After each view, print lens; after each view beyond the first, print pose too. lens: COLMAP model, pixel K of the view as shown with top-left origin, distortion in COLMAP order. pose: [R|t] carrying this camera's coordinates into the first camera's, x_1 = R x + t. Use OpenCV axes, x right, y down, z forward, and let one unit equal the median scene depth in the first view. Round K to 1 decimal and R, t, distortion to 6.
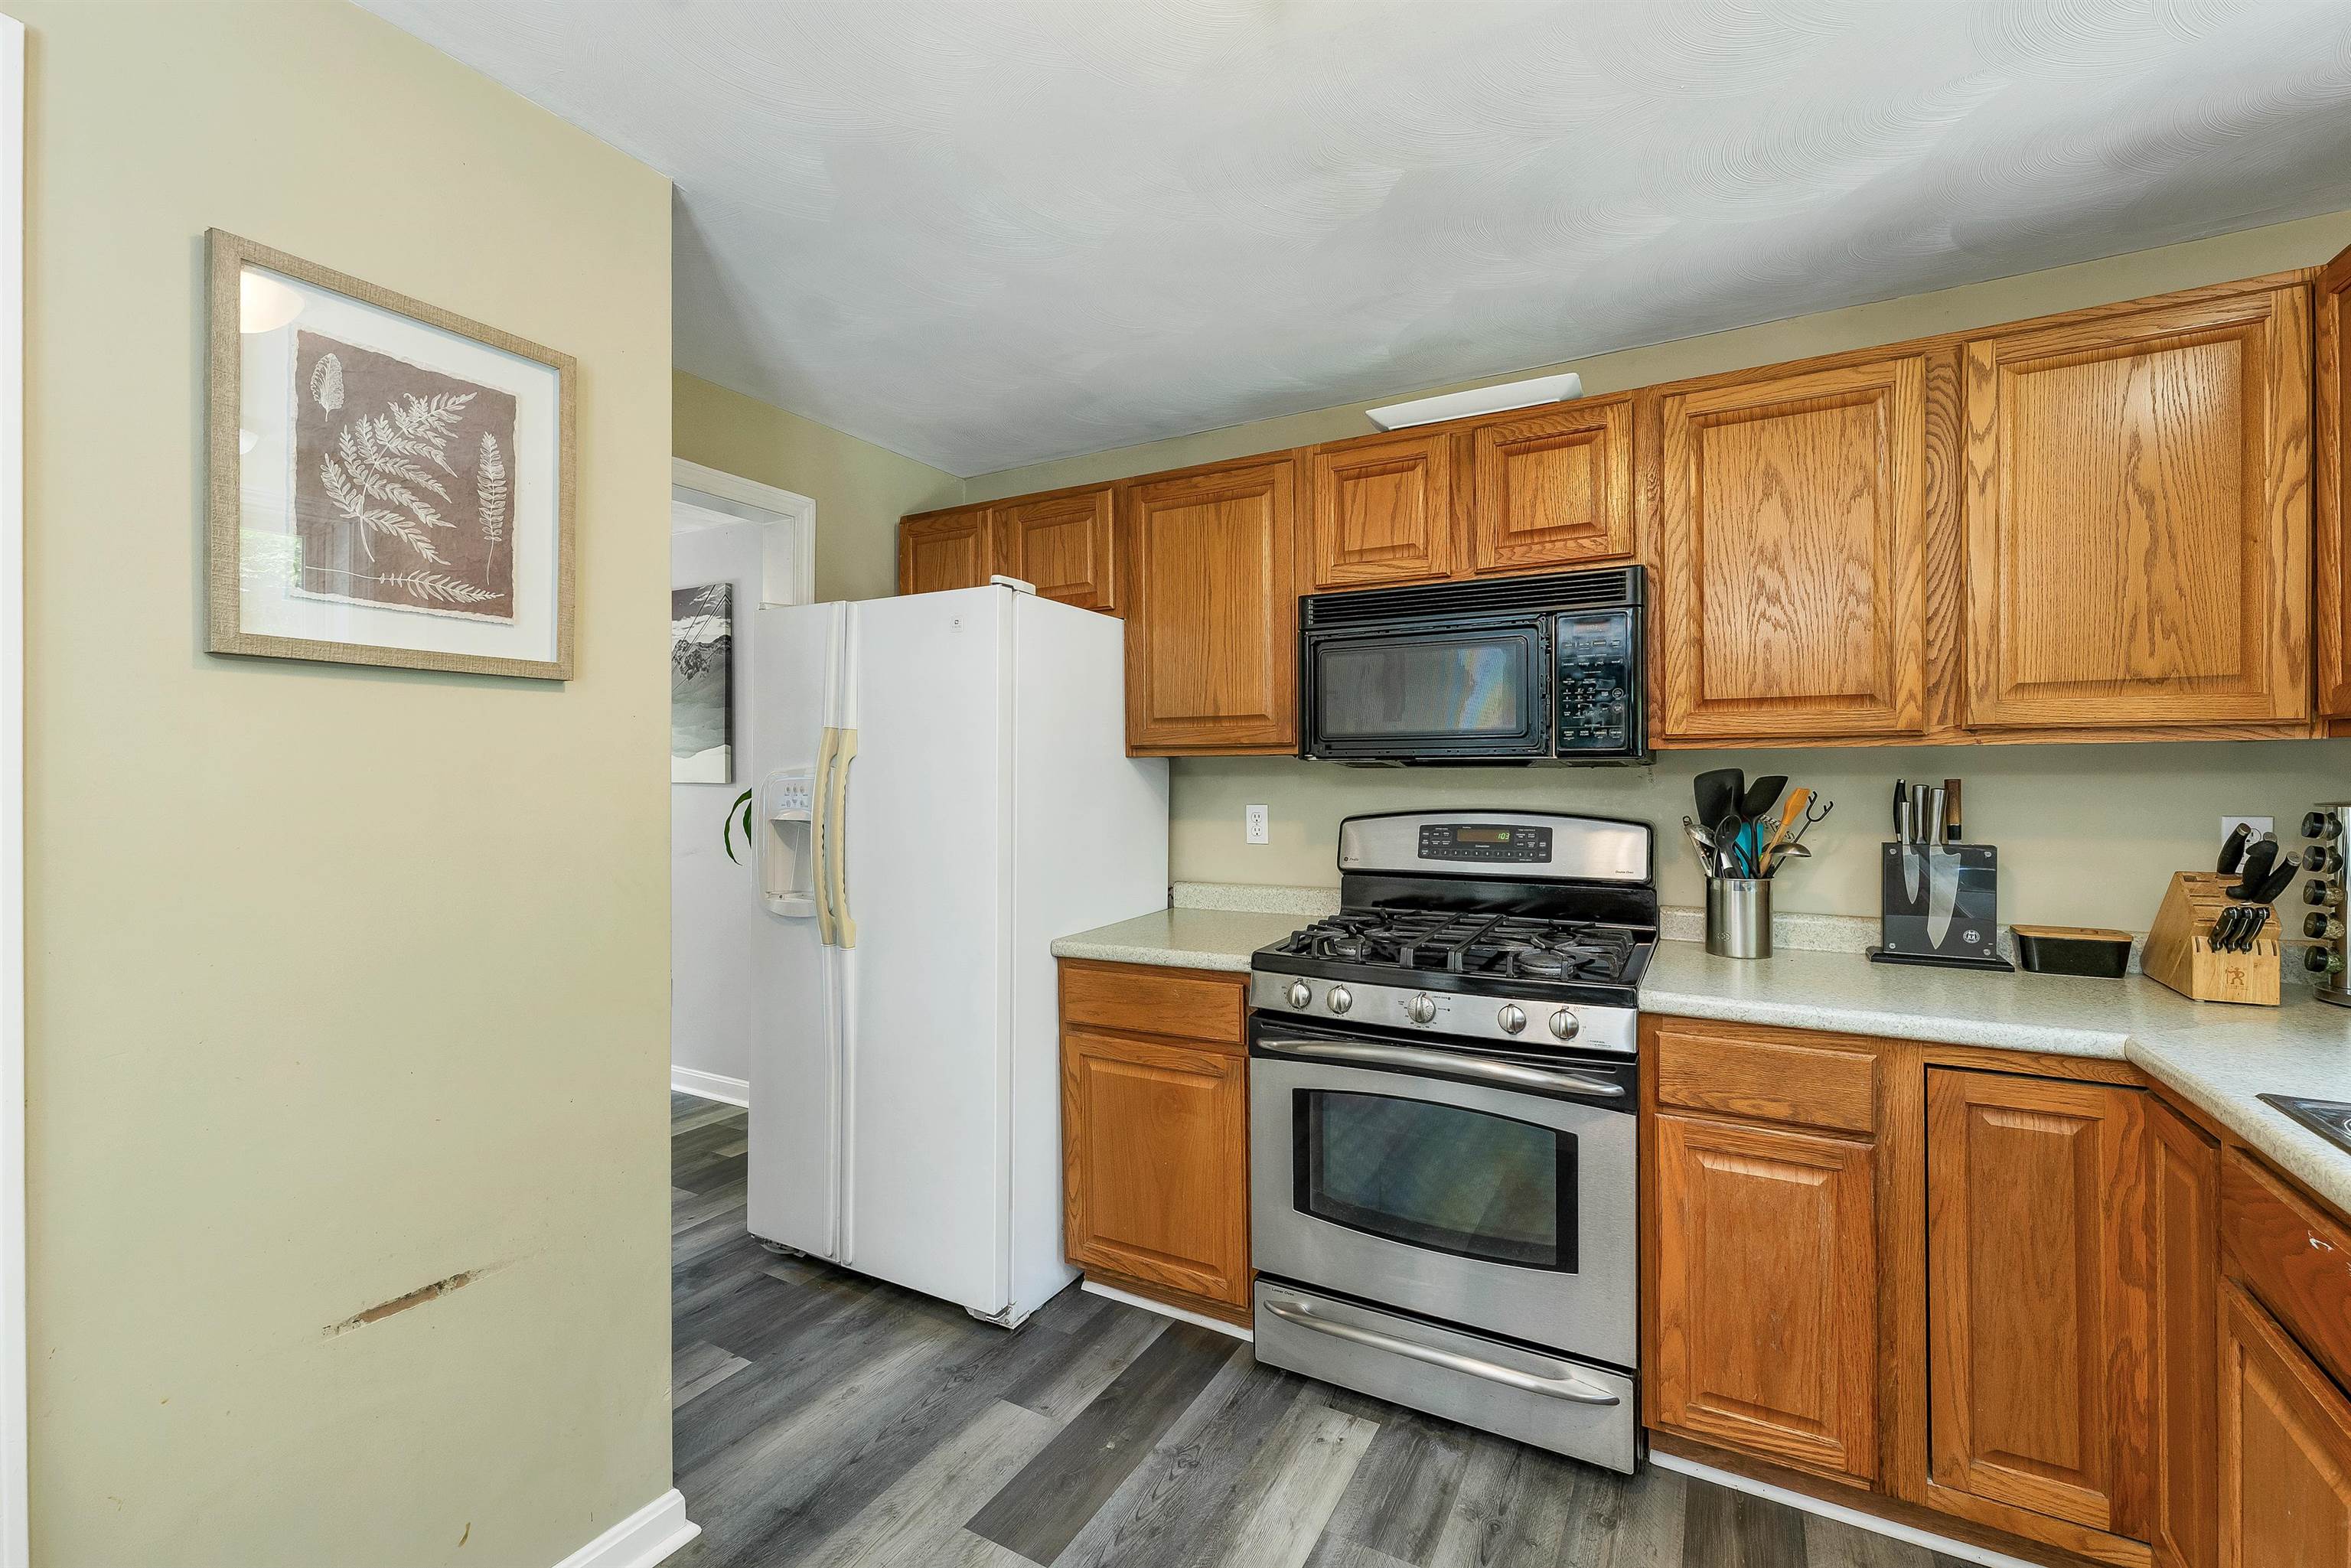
lens RADIAL K [[984.6, 0, 1193.7], [0, 984.6, 778.0], [0, 0, 1]] dist [0.003937, -0.000826]
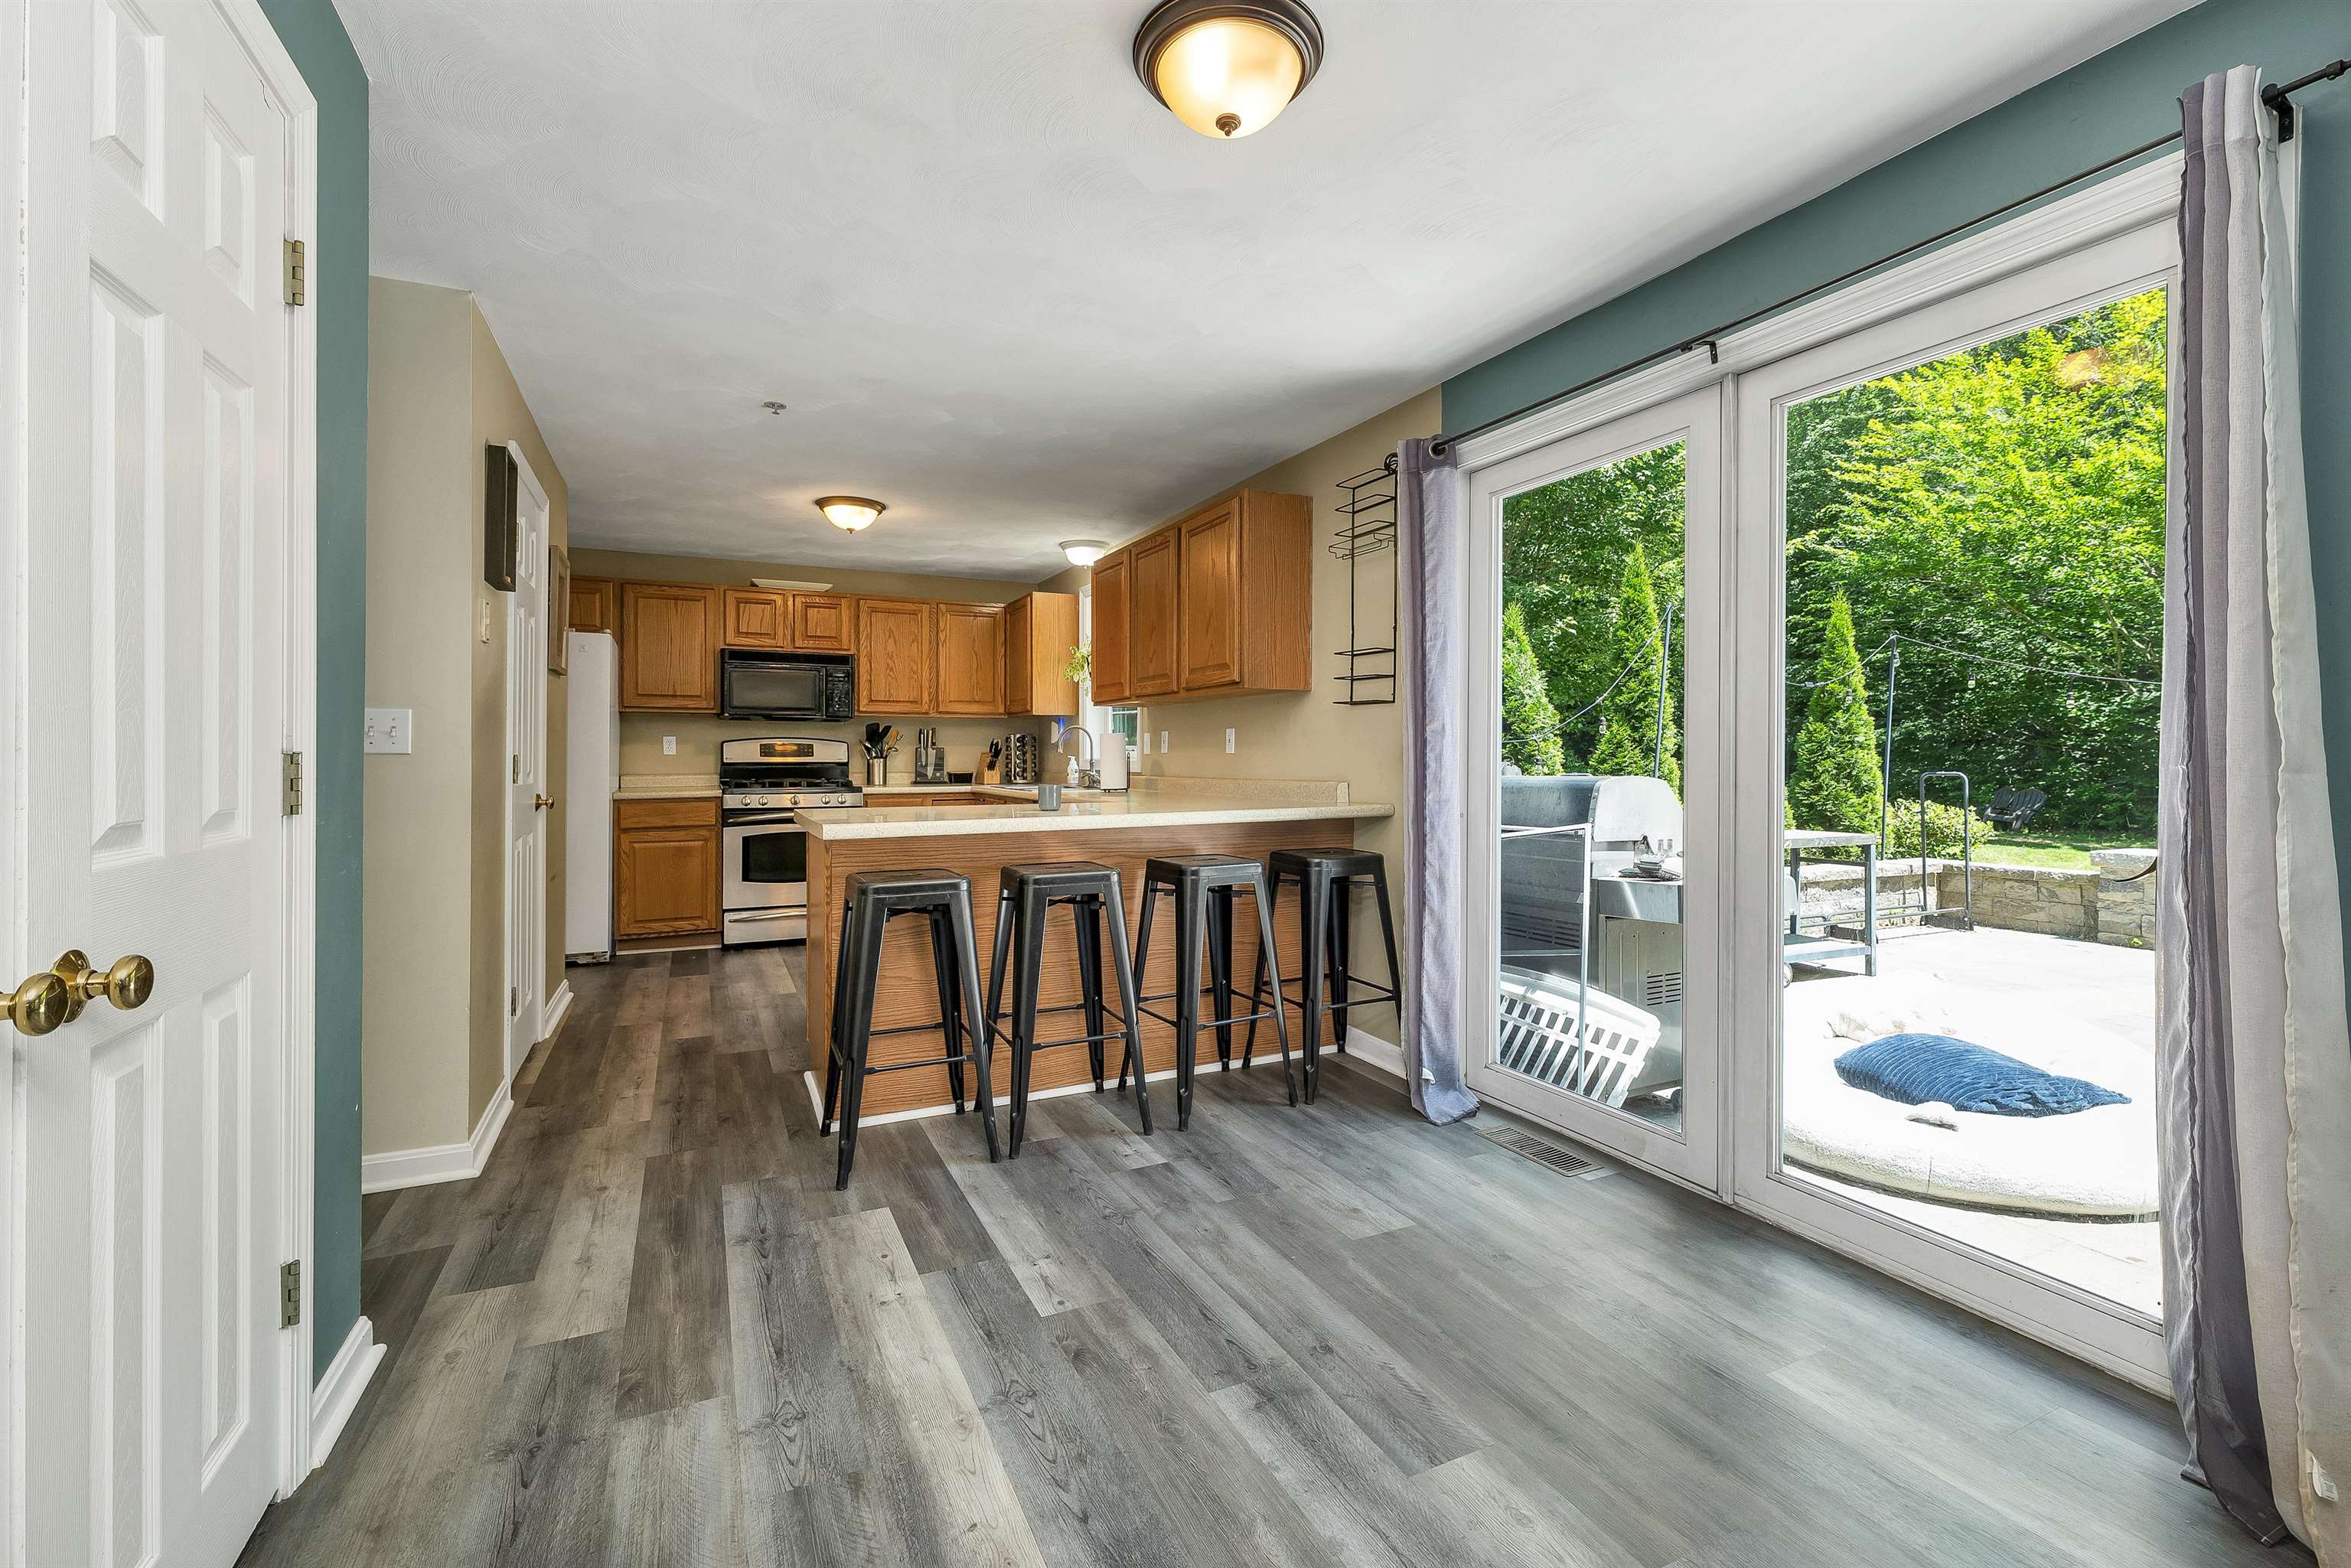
lens RADIAL K [[984.6, 0, 1159.5], [0, 984.6, 754.1], [0, 0, 1]] dist [0.003937, -0.000826]
pose [[0.584925, 0.007686, 0.811051, -1.657365], [-0.000875, 0.999960, -0.008845, 0.132900], [-0.811087, 0.004464, 0.584909, -1.749947]]
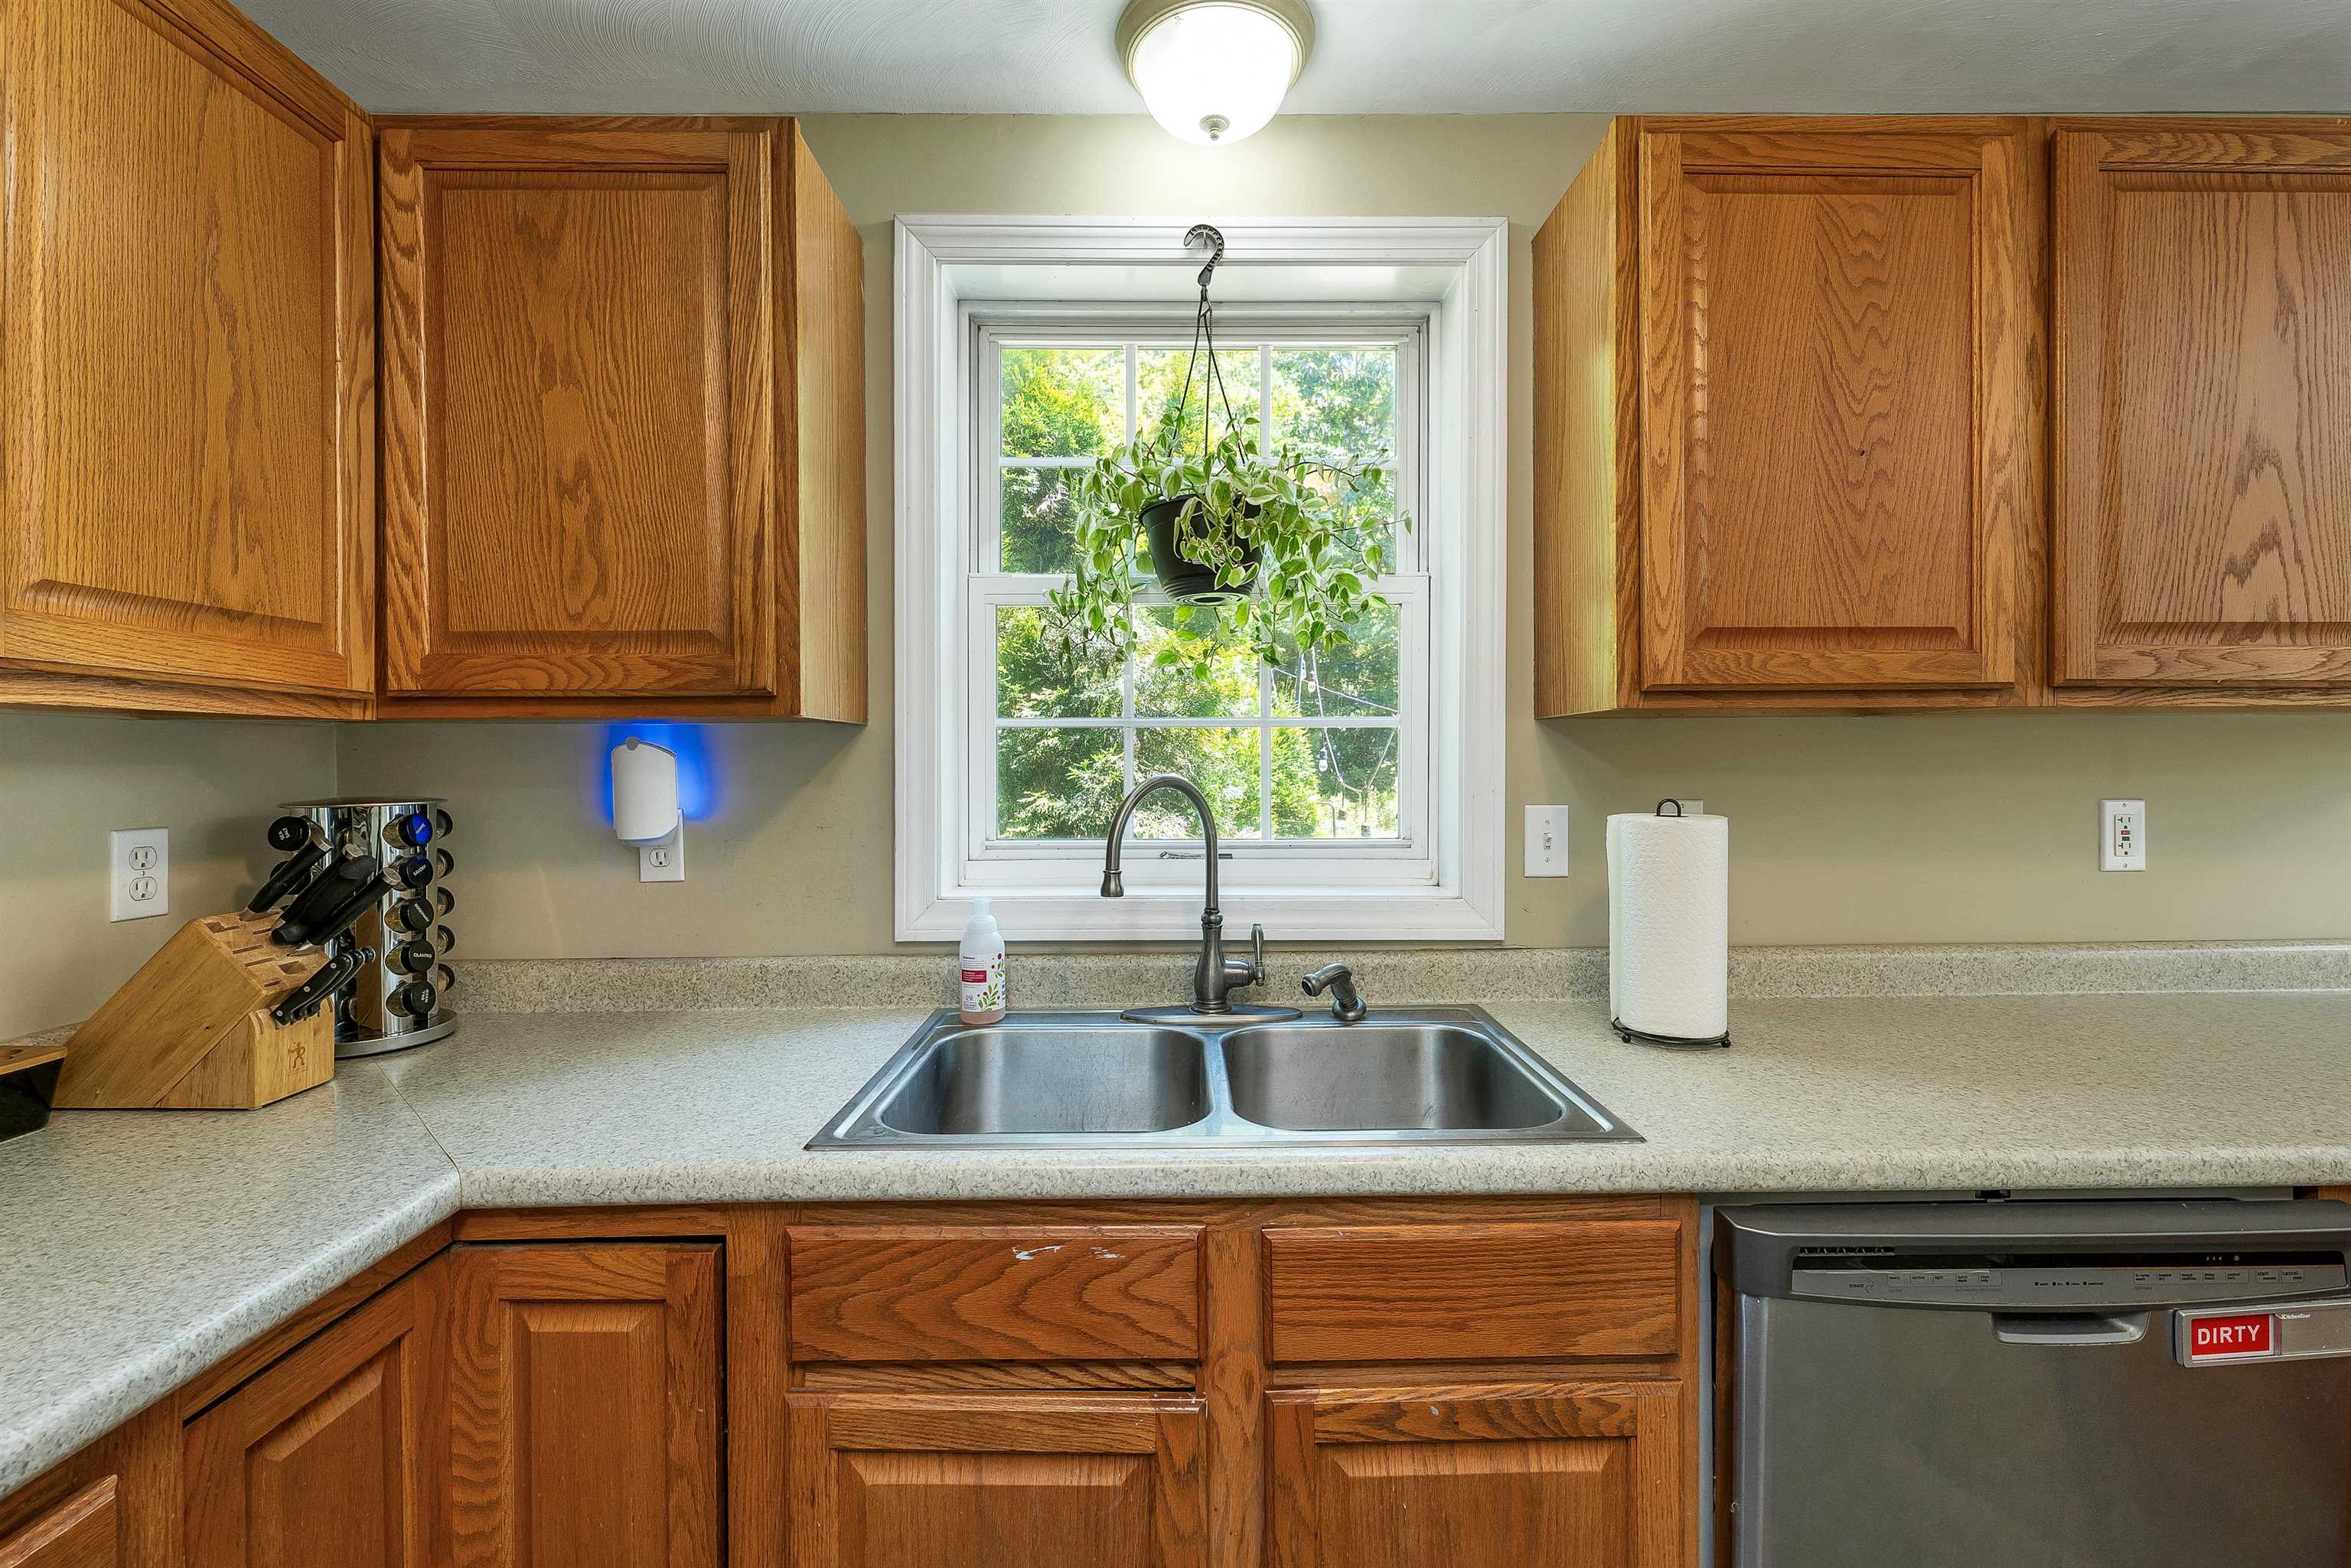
lens RADIAL K [[984.6, 0, 1151.6], [0, 984.6, 771.8], [0, 0, 1]] dist [0.003937, -0.000826]
pose [[-0.493592, 0.001873, 0.869691, 0.138233], [0.012034, 0.999917, 0.004677, 0.004429], [-0.869610, 0.012774, -0.493574, 0.764221]]
